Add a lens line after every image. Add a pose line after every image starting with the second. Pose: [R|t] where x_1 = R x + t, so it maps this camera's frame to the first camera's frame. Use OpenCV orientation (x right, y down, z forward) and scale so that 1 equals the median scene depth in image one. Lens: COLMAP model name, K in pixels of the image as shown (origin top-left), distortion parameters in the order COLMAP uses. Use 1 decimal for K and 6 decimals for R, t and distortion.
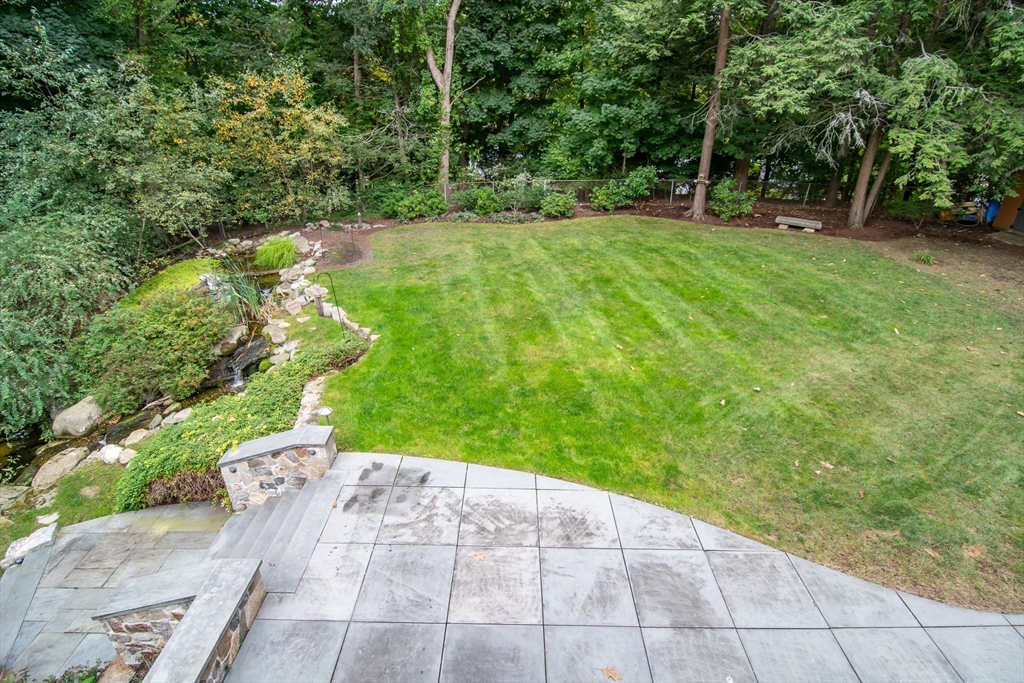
lens RADIAL K [[485.2, 0, 509.6], [0, 485.2, 350.0], [0, 0, 1]] dist [-0.018806, -0.007257]
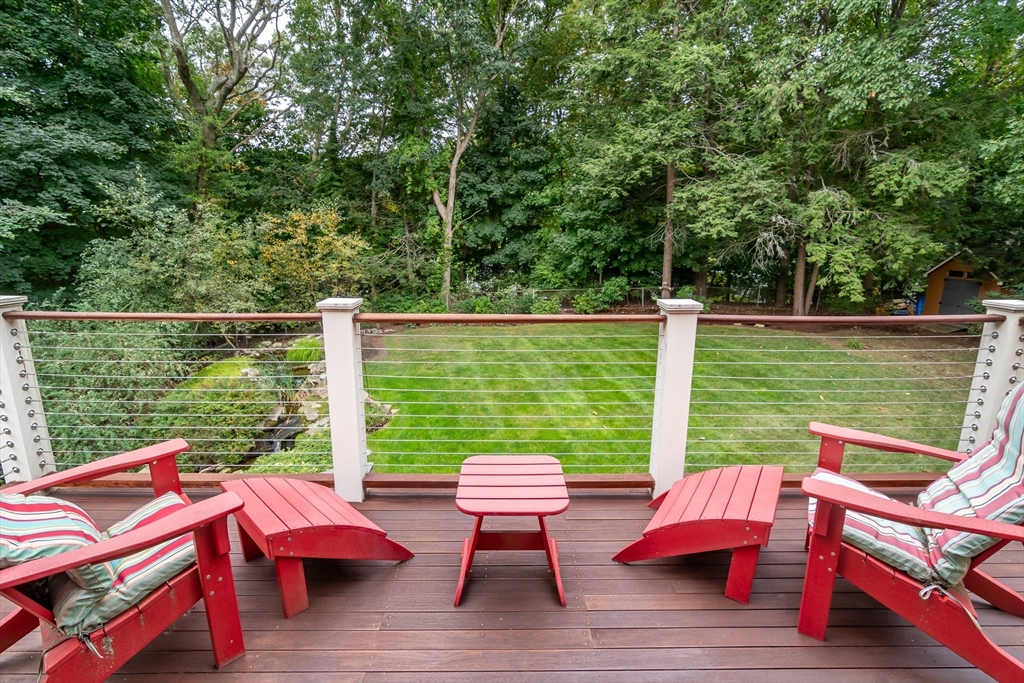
lens RADIAL K [[485.2, 0, 508.0], [0, 485.2, 340.9], [0, 0, 1]] dist [-0.018806, -0.007257]
pose [[0.999806, -0.017266, 0.009497, -0.002252], [0.019038, 0.970767, -0.239269, 0.074069], [-0.005088, 0.239404, 0.970907, -0.170123]]
